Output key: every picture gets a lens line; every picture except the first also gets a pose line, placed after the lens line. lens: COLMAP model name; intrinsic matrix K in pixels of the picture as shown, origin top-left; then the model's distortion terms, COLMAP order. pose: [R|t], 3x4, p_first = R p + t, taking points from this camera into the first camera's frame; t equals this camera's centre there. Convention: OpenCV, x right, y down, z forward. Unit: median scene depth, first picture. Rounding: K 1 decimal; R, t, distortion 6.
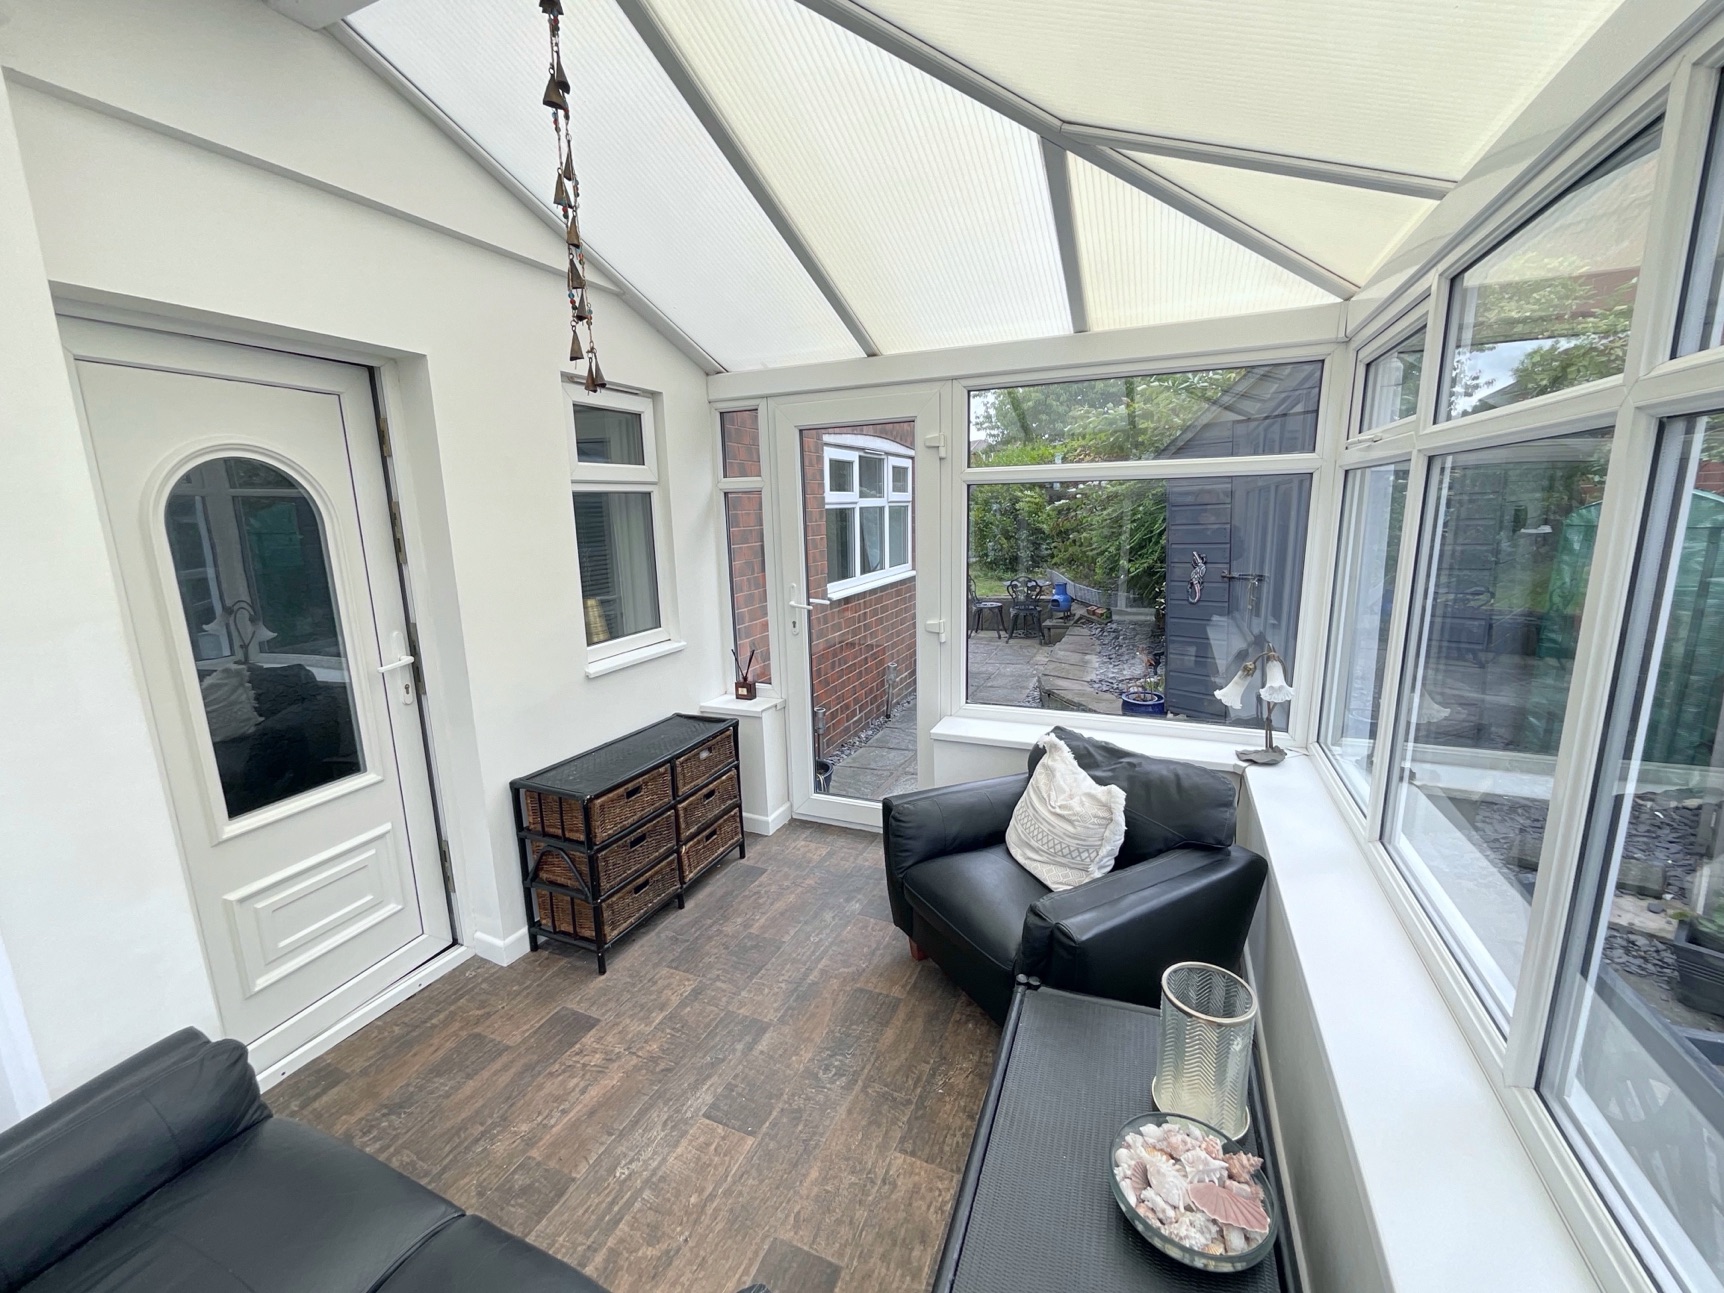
lens RADIAL K [[700.1, 0, 862.0], [0, 700.1, 646.5], [0, 0, 1]] dist [-0.011724, 0.008988]
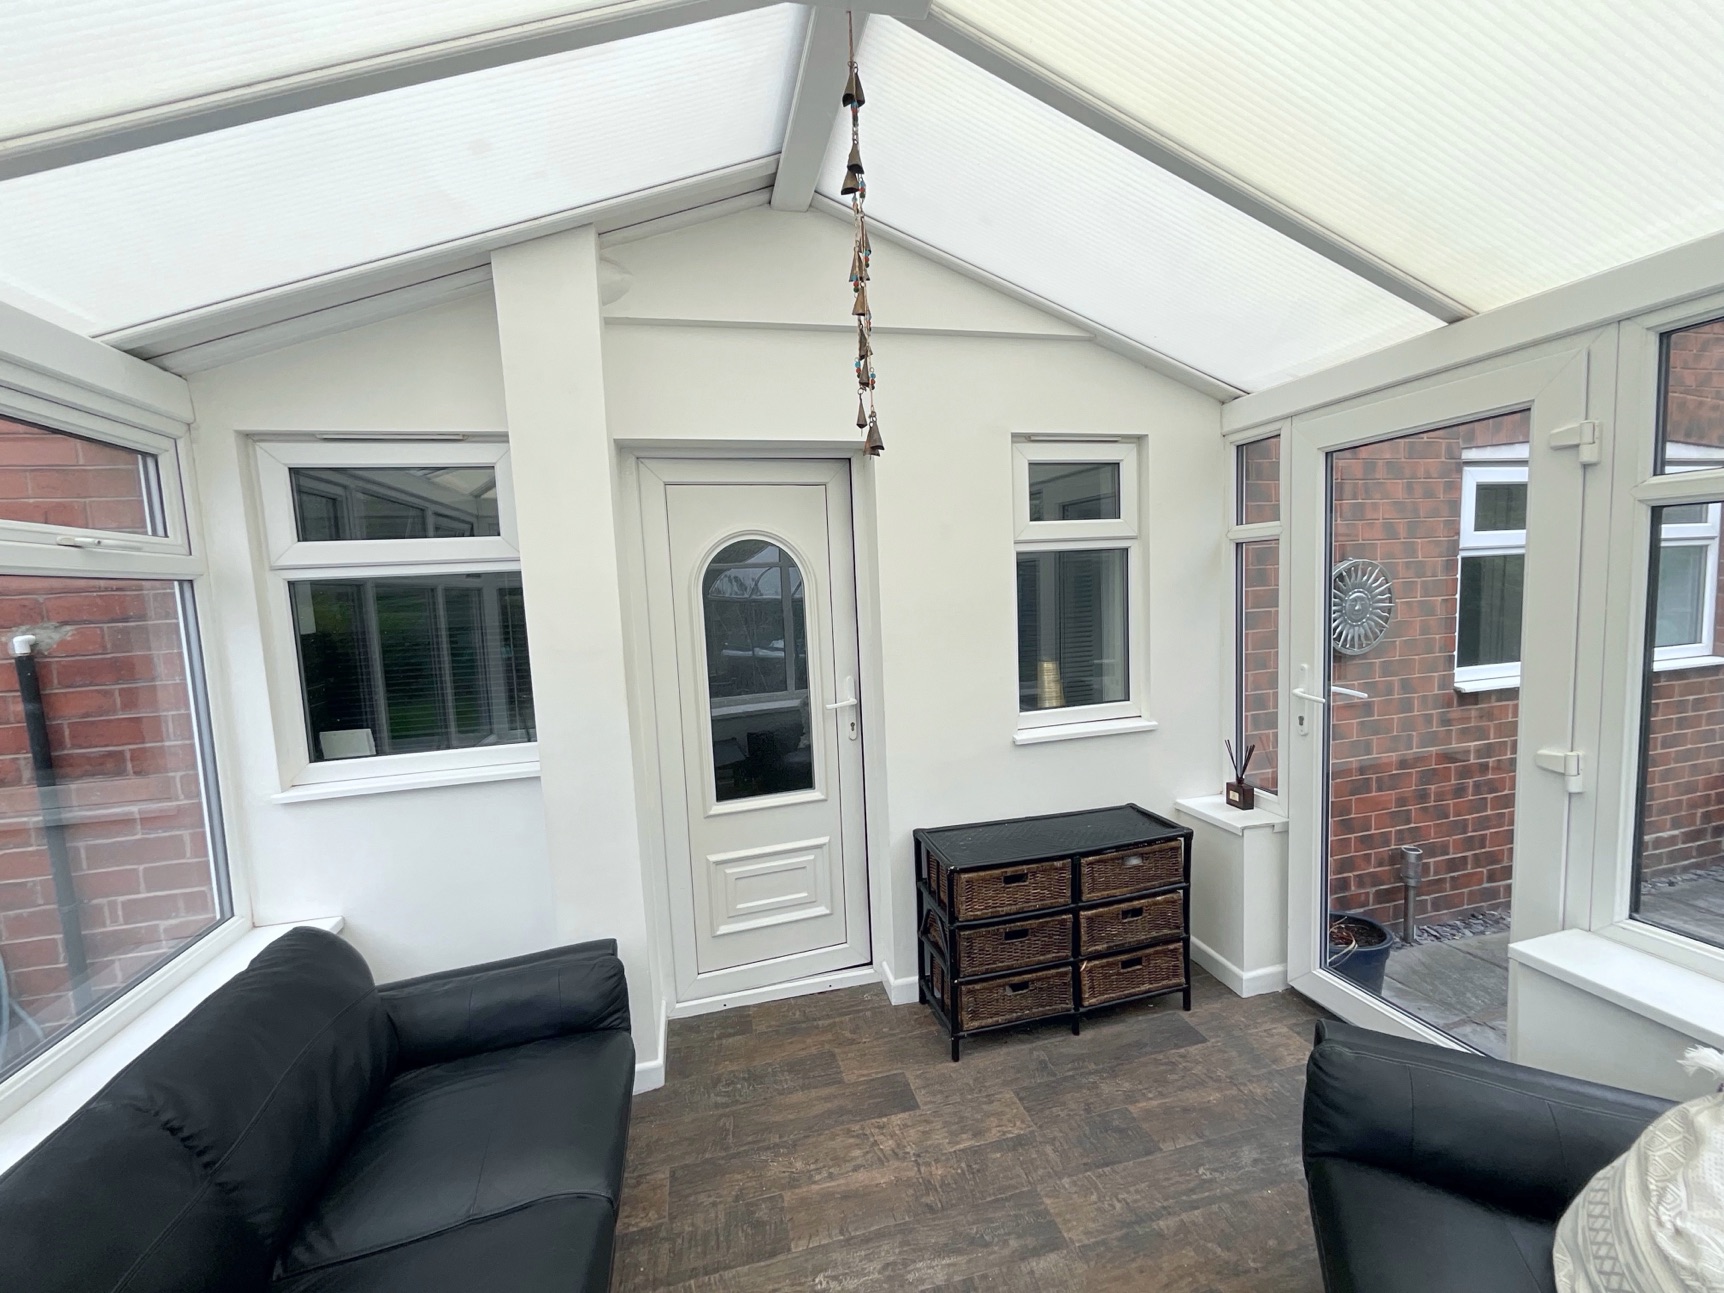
lens RADIAL K [[700.1, 0, 862.0], [0, 700.1, 646.5], [0, 0, 1]] dist [-0.011724, 0.008988]
pose [[0.611016, 0.064644, -0.788975, 0.236275], [-0.125466, 0.991971, -0.015890, -0.048440], [0.781613, 0.108699, 0.614220, 0.245844]]
